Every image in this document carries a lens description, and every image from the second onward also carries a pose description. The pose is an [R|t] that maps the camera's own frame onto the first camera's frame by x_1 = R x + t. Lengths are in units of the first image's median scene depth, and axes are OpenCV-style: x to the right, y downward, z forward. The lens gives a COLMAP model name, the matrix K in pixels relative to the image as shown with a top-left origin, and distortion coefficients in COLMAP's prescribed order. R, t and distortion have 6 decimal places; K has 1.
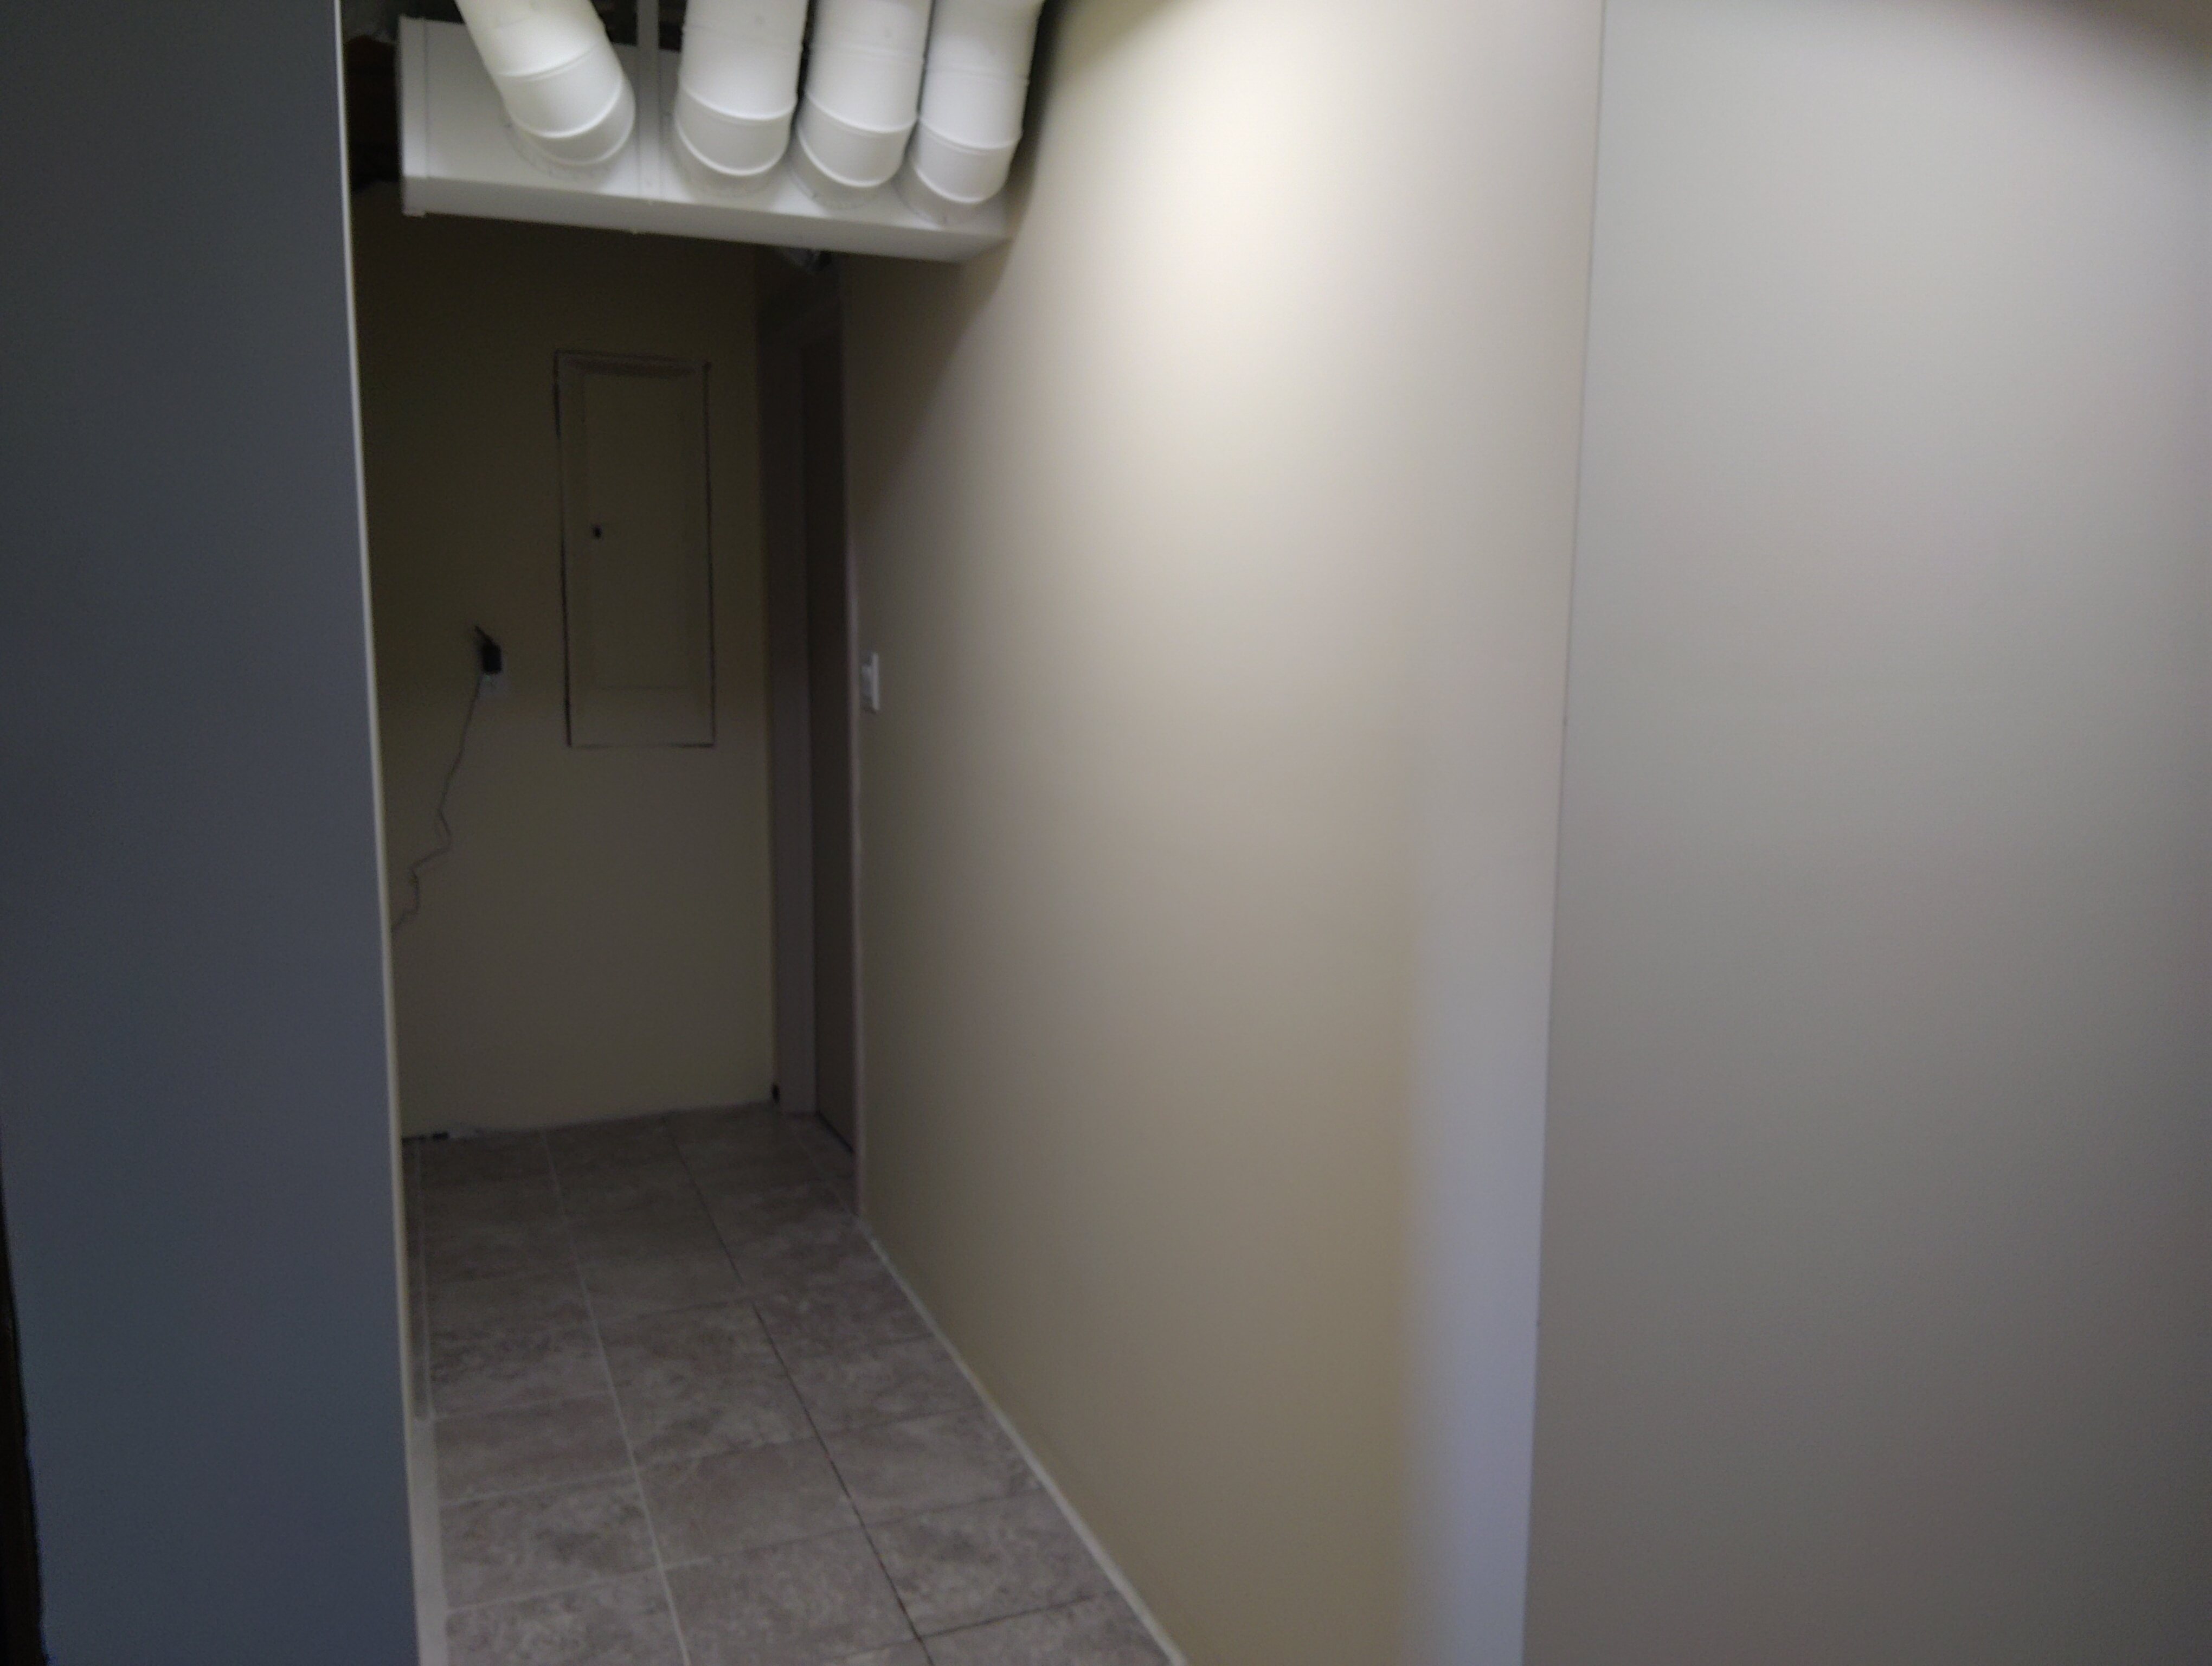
lens RADIAL K [[1691.8, 0, 1106.0], [0, 1691.8, 833.0], [0, 0, 1]] dist [0.147702, -0.278893]
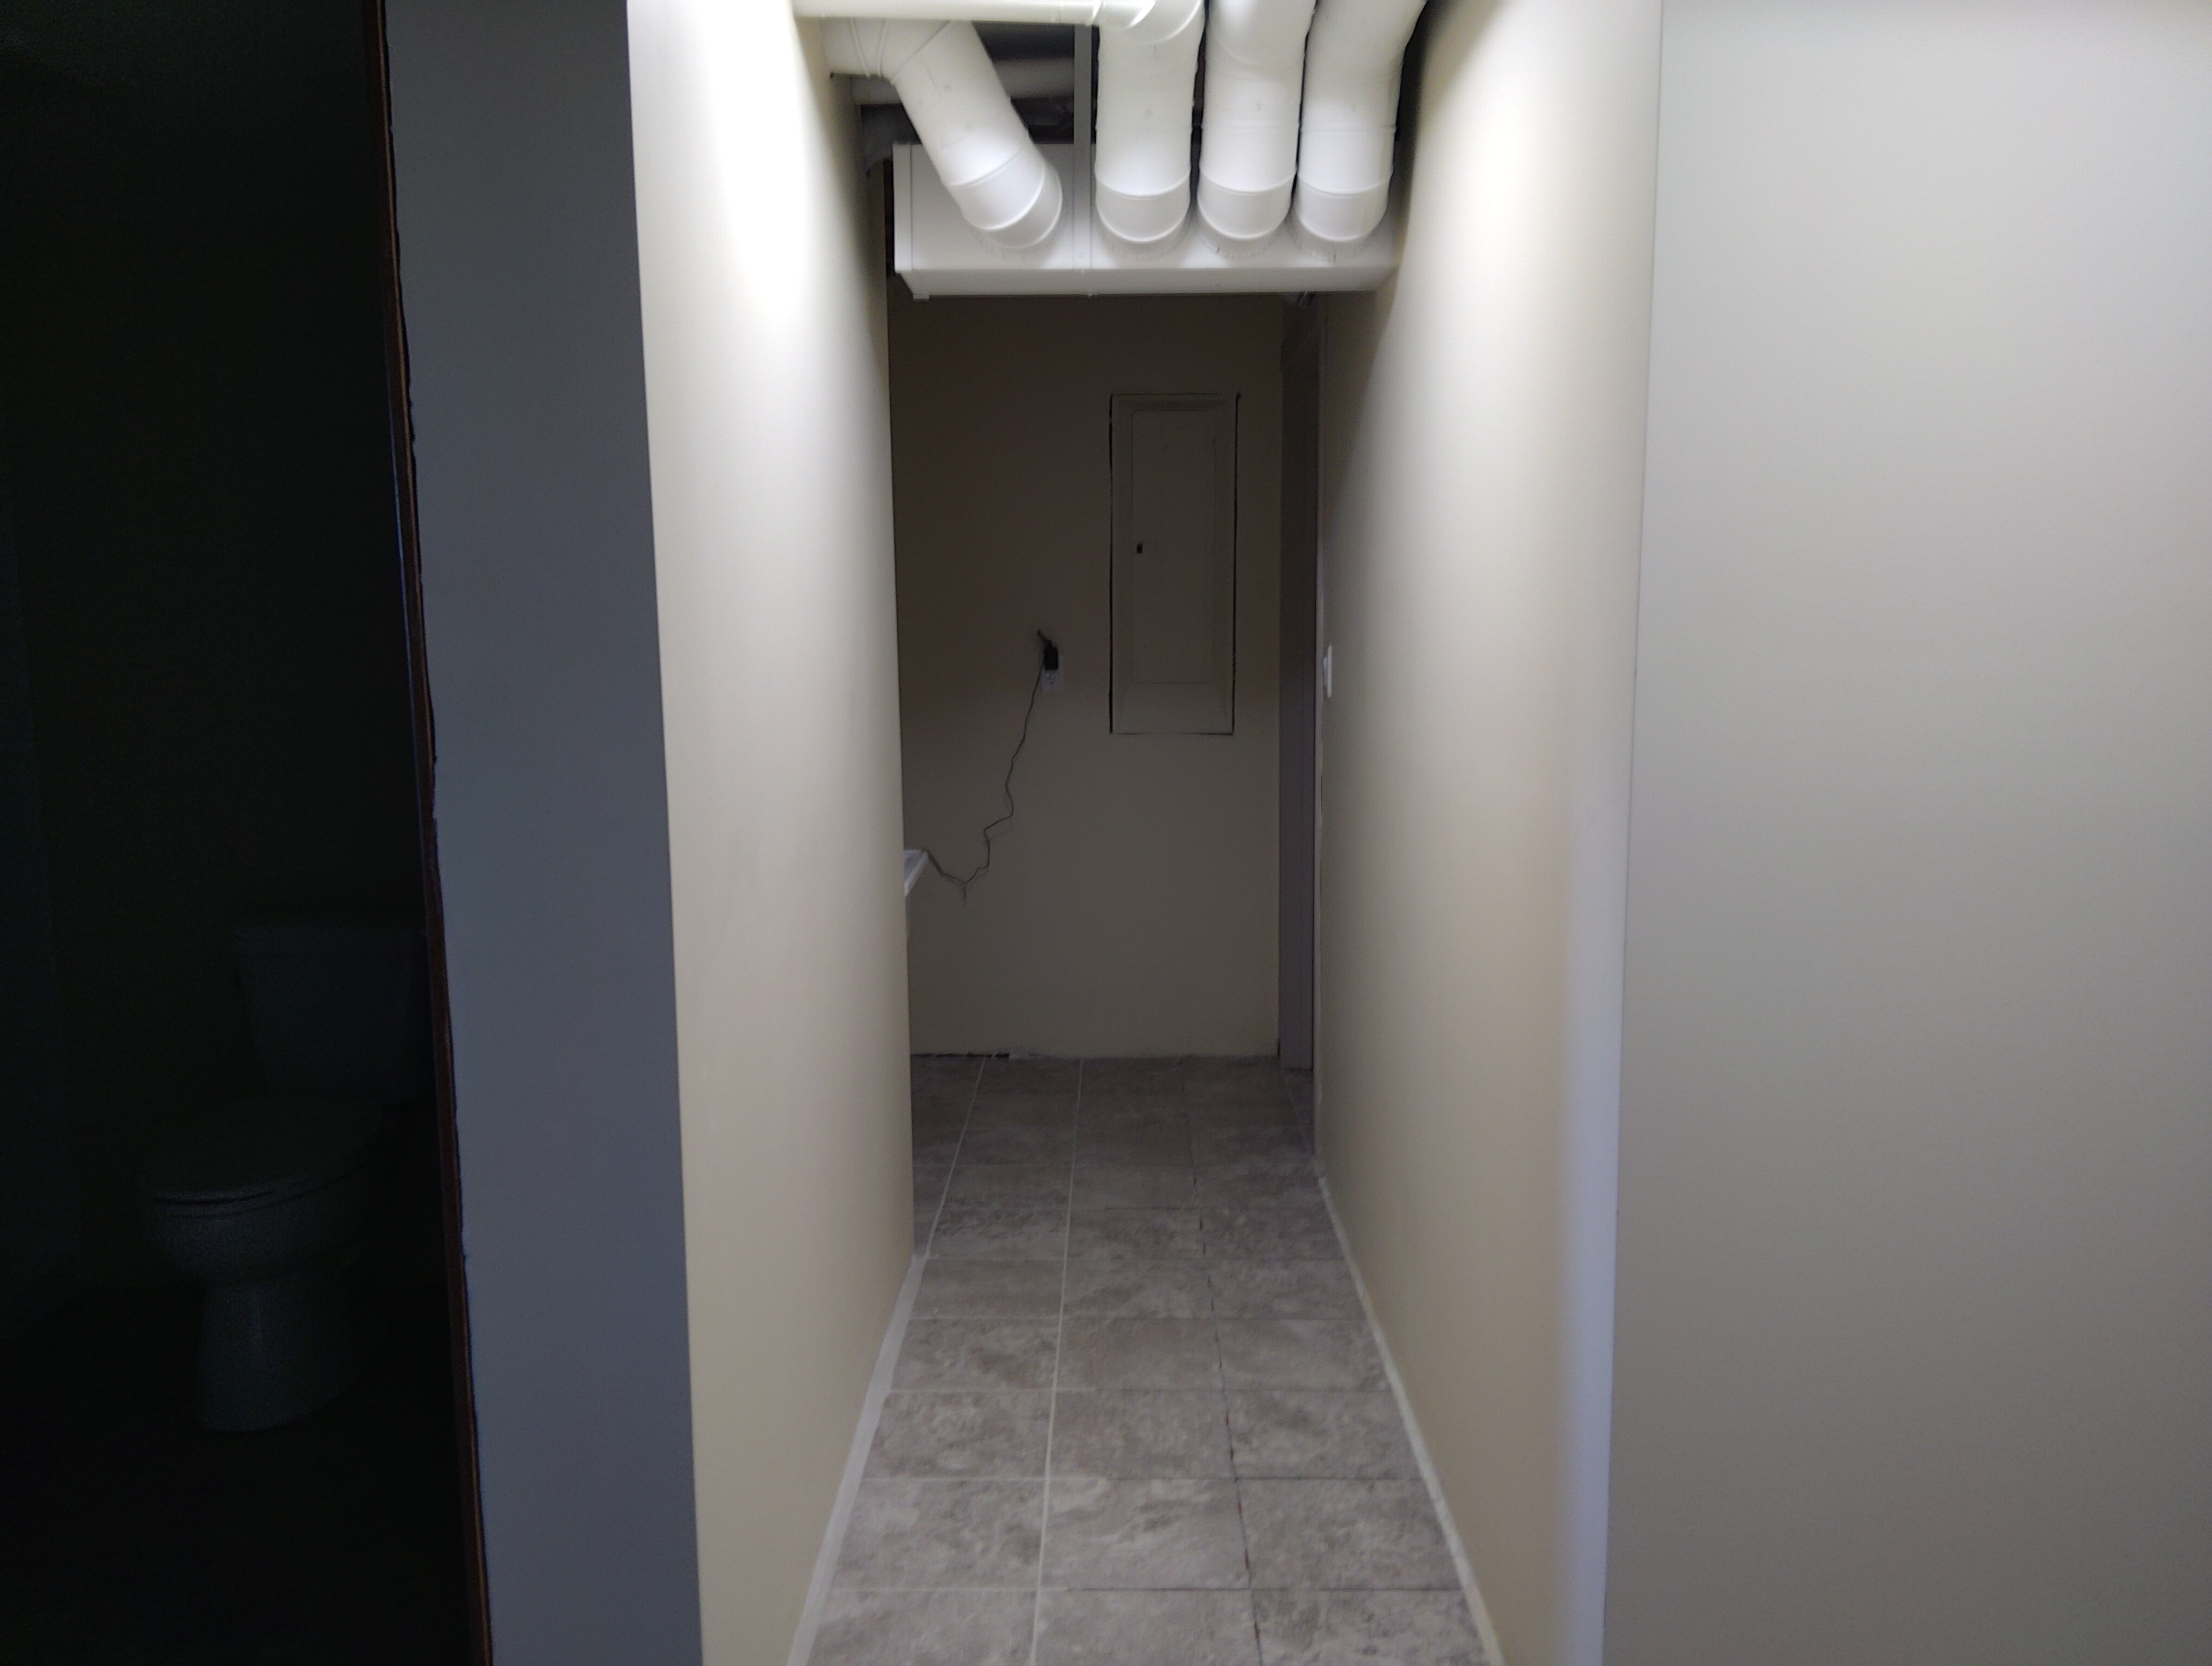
lens RADIAL K [[1669.1, 0, 1100.5], [0, 1669.1, 843.1], [0, 0, 1]] dist [0.087396, -0.132584]
pose [[0.918514, 0.036822, -0.393670, 0.215516], [-0.037533, 0.999278, 0.005895, 0.029648], [0.393603, 0.009361, 0.919233, -0.081963]]
